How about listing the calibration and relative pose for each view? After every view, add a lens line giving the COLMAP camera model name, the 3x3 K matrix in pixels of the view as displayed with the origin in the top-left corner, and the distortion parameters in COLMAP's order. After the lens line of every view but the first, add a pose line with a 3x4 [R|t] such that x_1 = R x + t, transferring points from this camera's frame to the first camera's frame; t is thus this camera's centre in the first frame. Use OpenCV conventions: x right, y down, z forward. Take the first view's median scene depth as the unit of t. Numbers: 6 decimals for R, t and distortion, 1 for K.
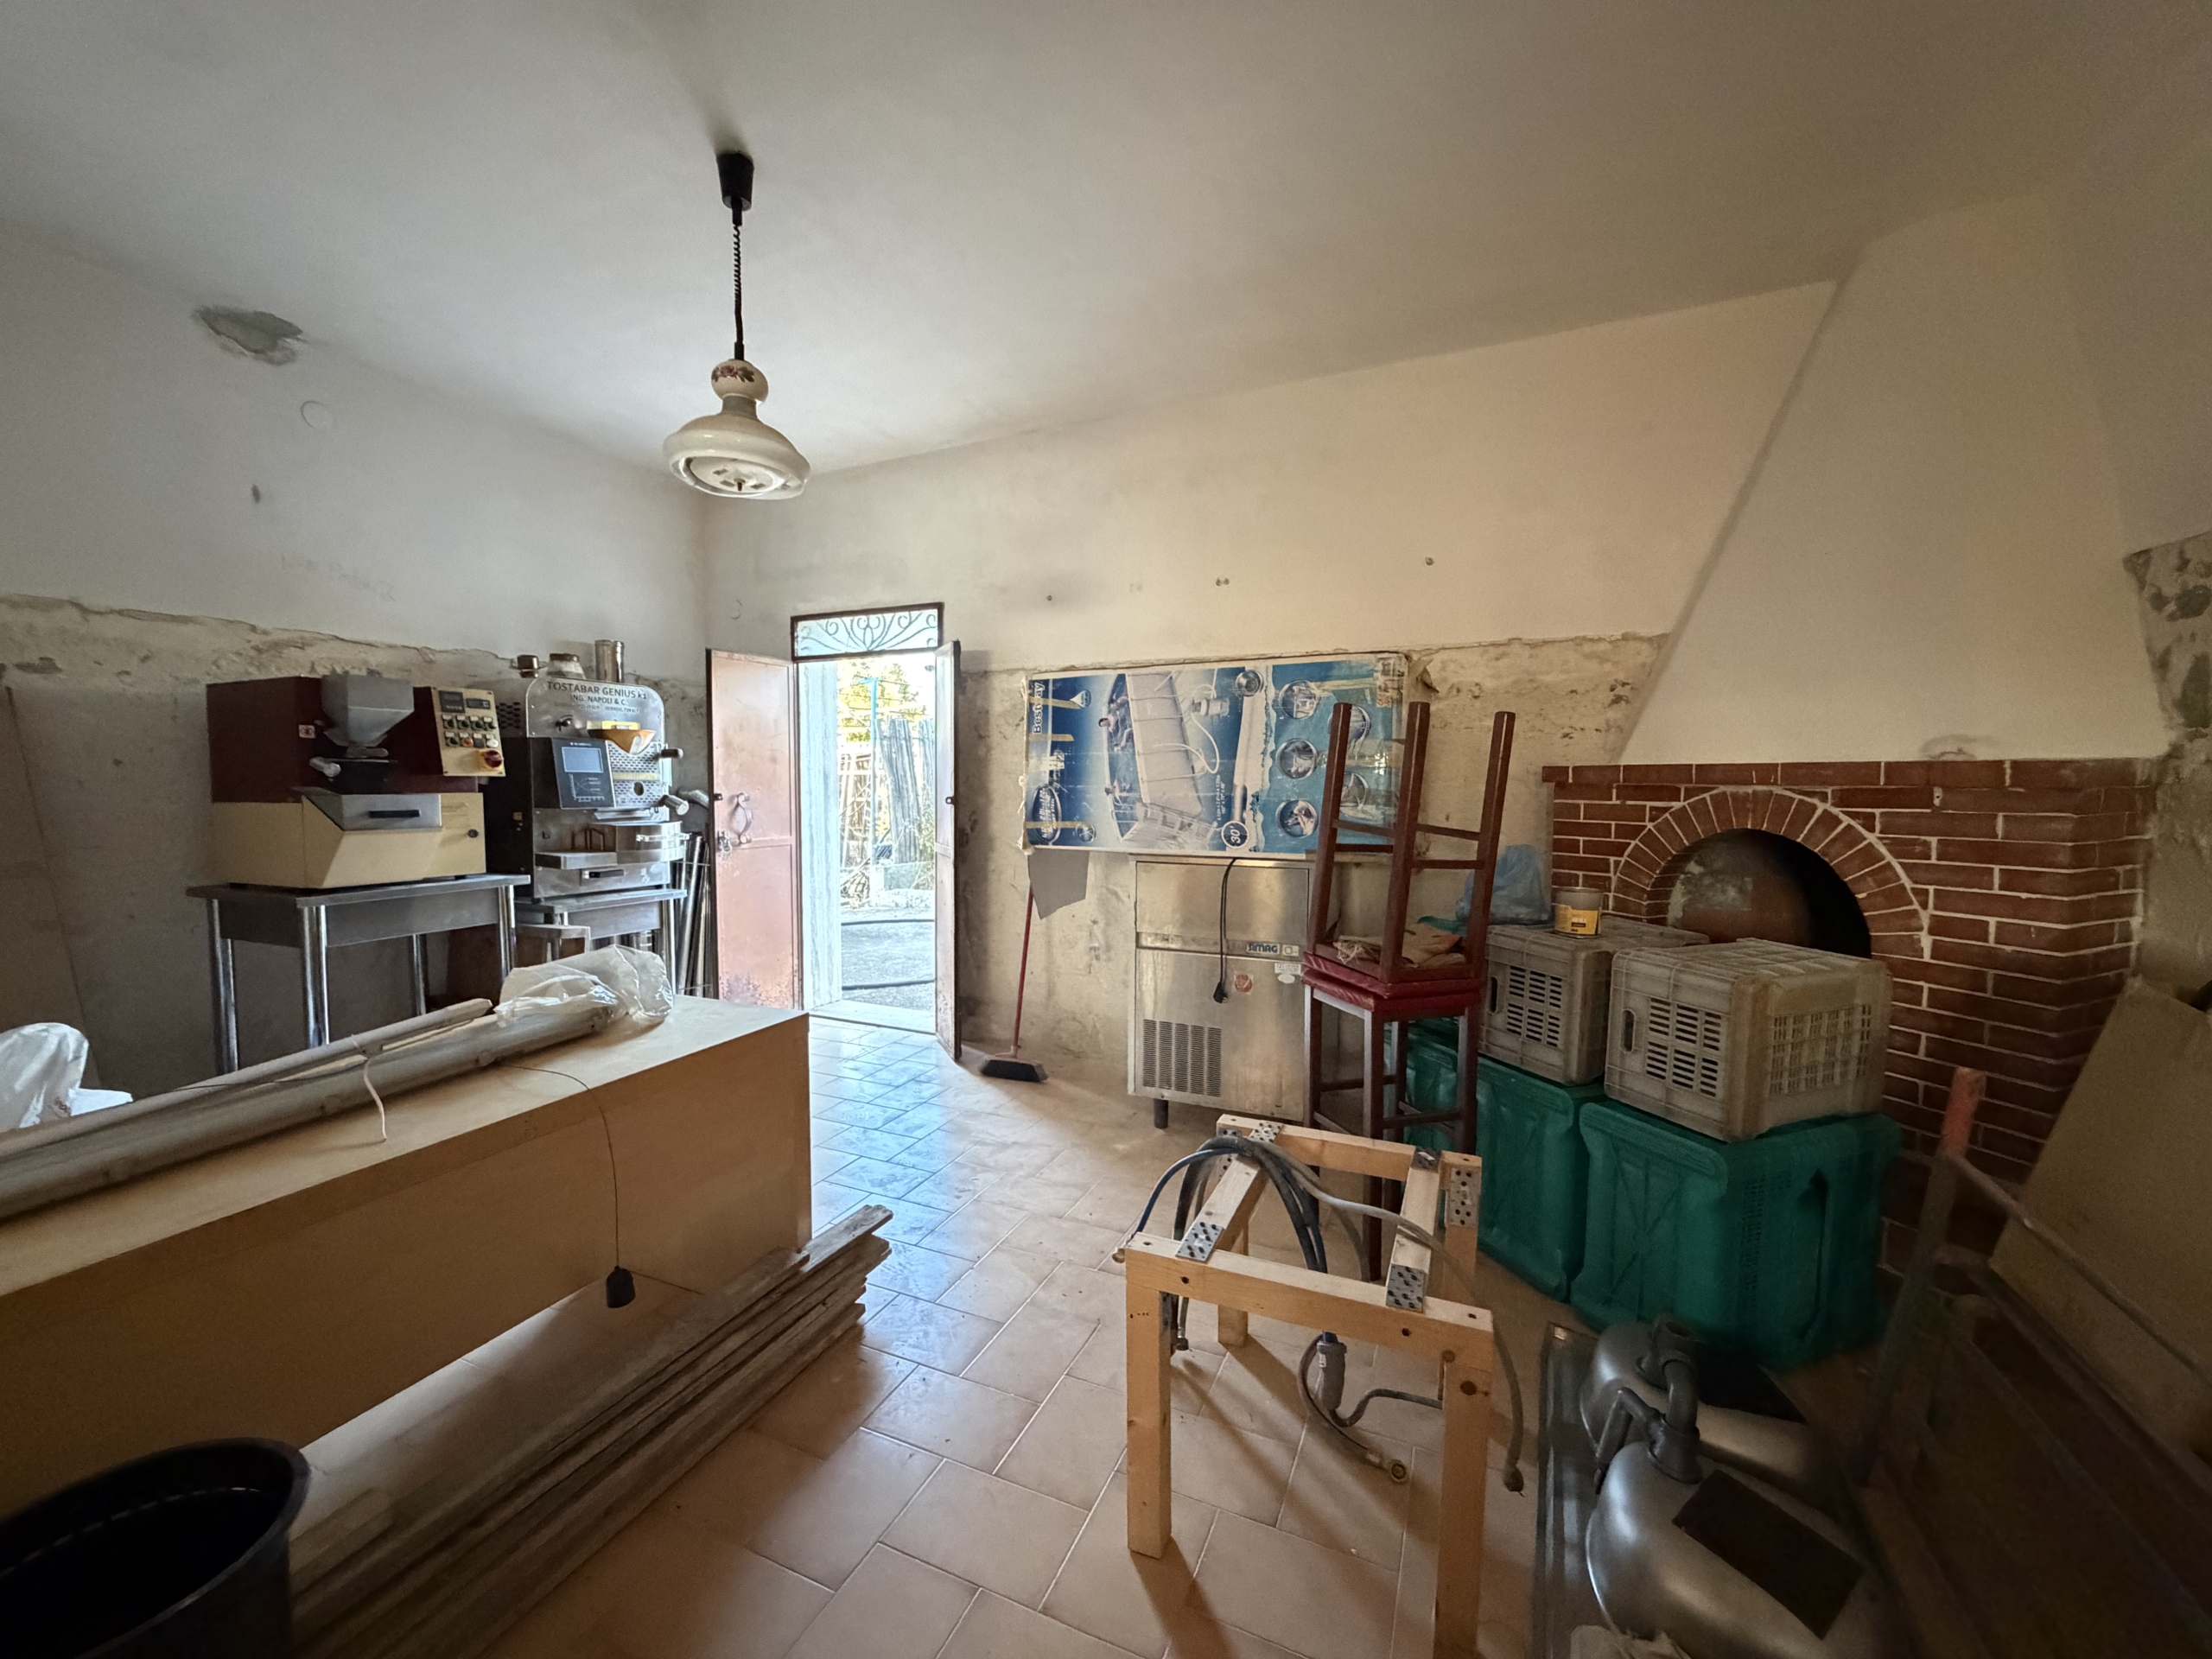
lens RADIAL K [[878.6, 0, 1100.5], [0, 878.6, 827.7], [0, 0, 1]] dist [0.000063, 0.000559]
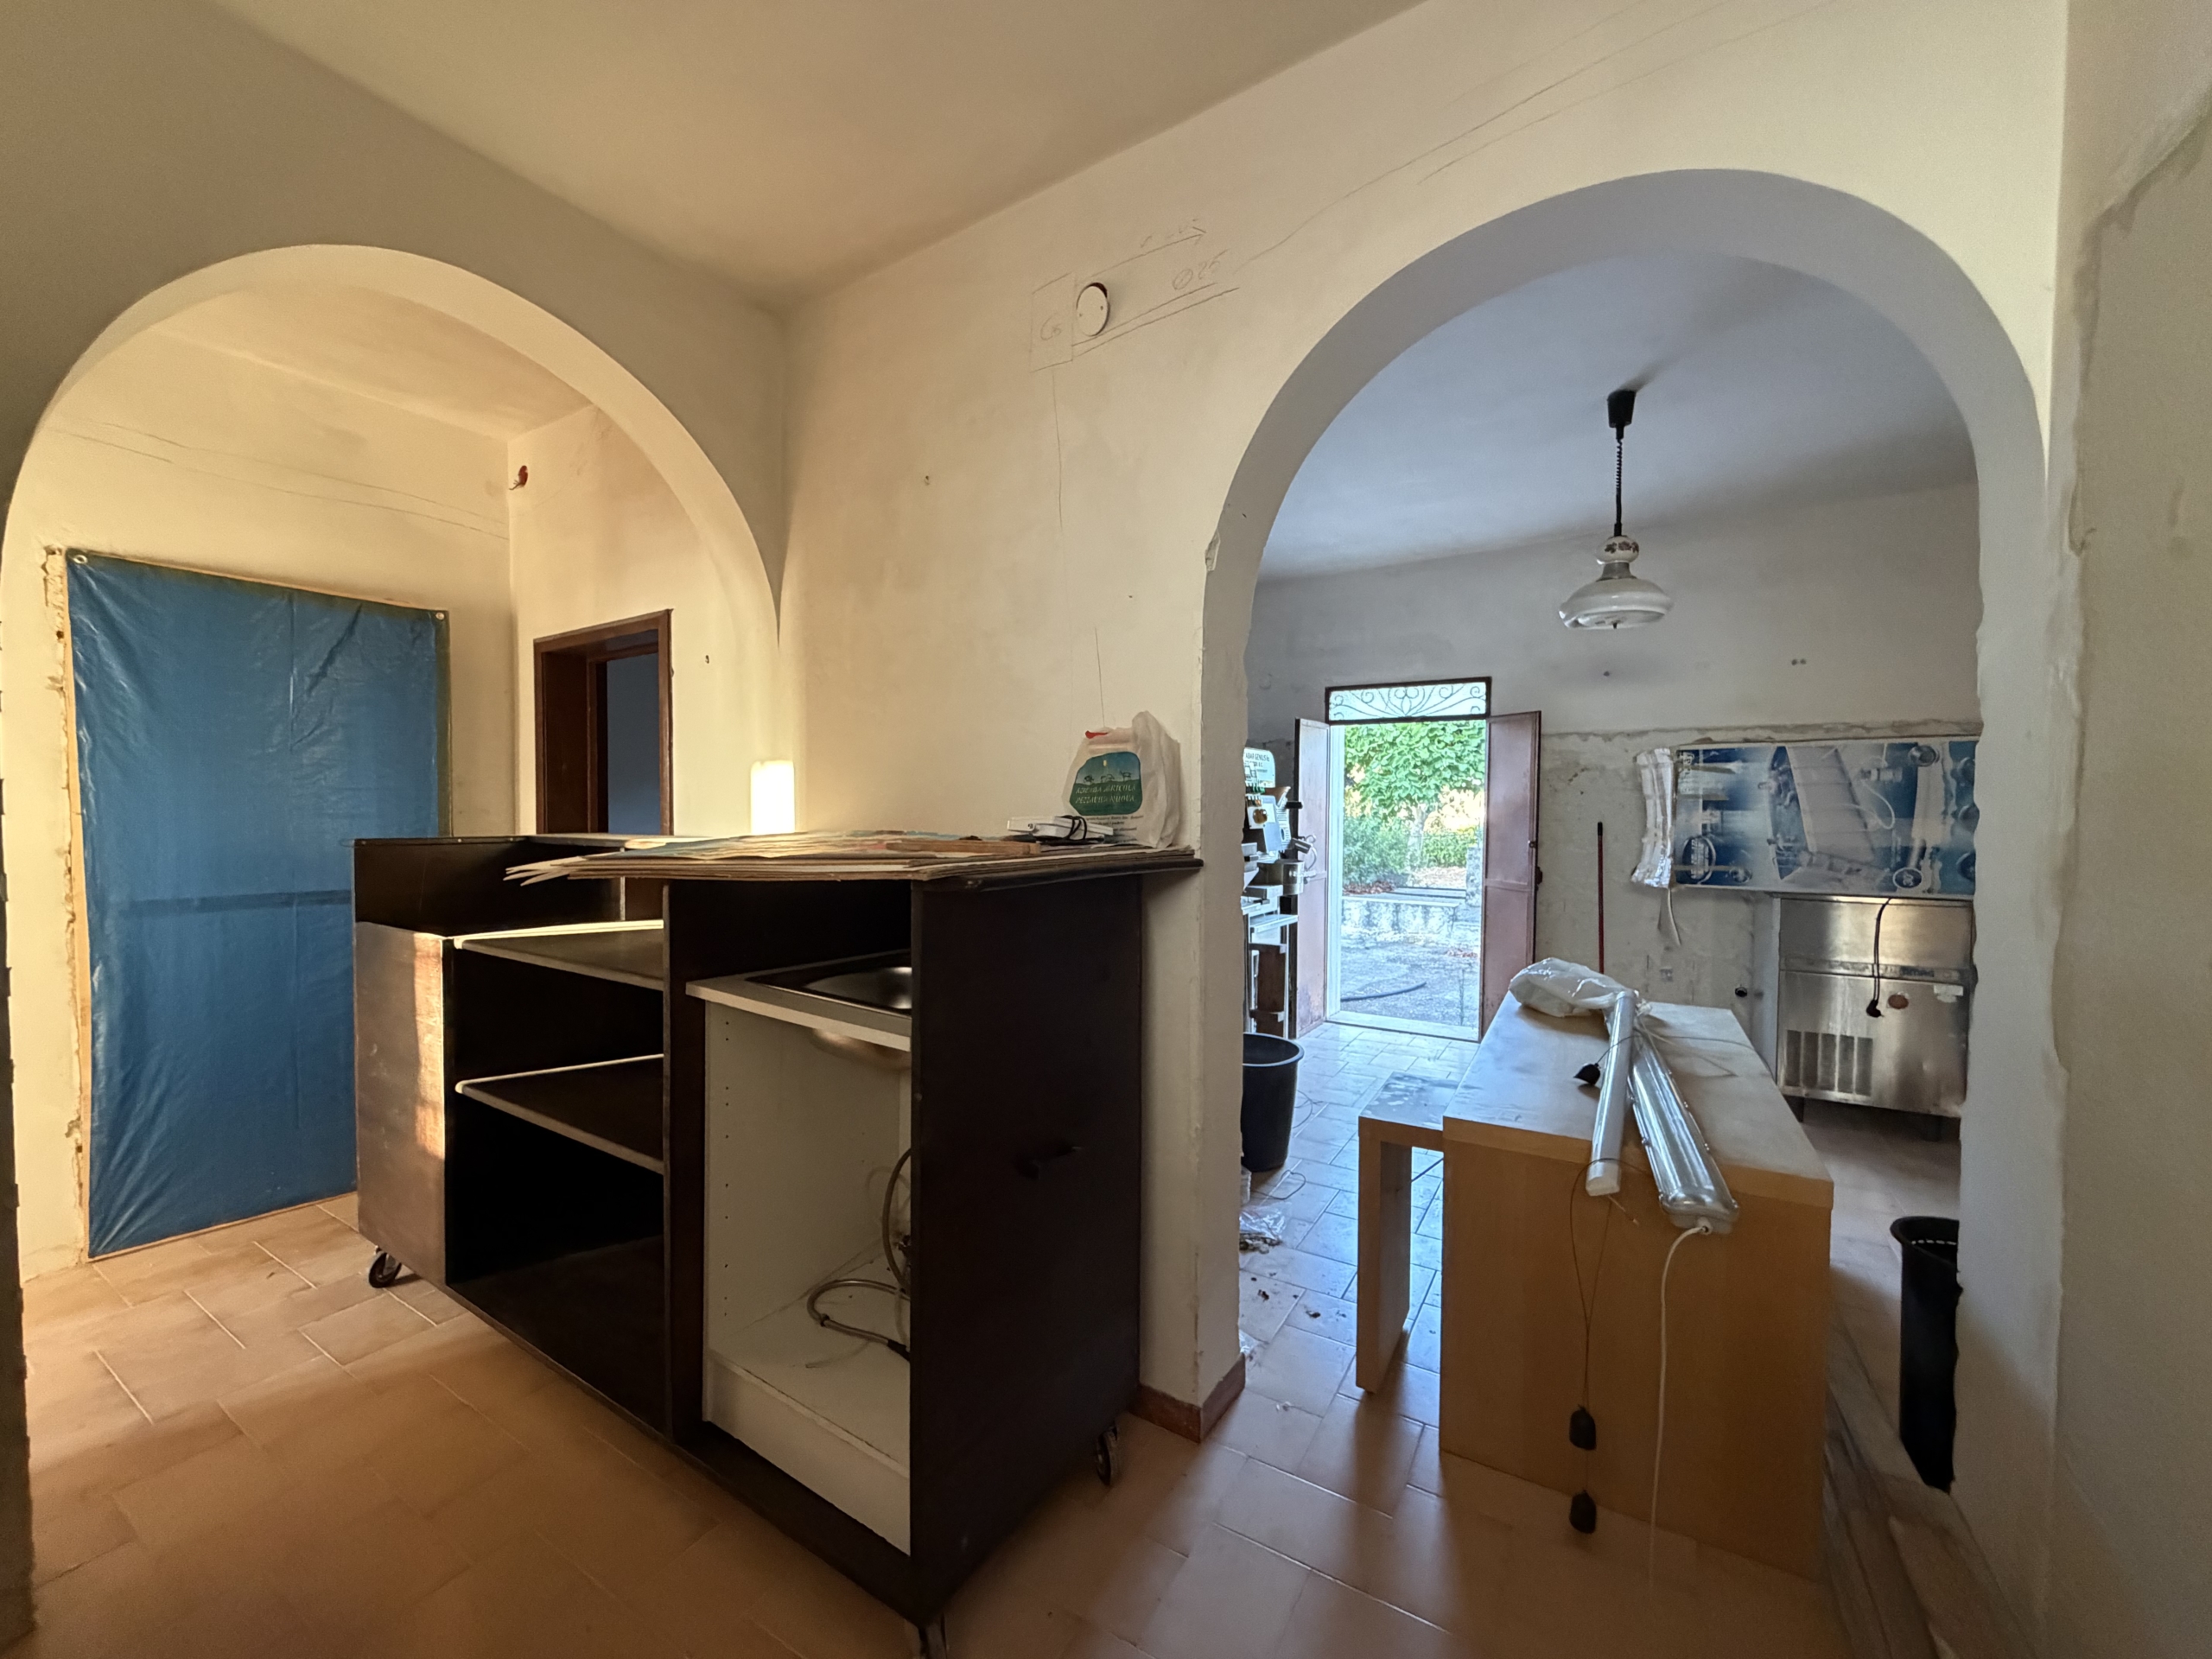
lens RADIAL K [[878.6, 0, 1107.9], [0, 878.6, 836.1], [0, 0, 1]] dist [0.000063, 0.000559]
pose [[0.991152, 0.007152, -0.132536, -0.755153], [-0.010156, 0.999706, -0.022002, -0.013006], [0.132340, 0.023154, 0.990934, -0.347151]]
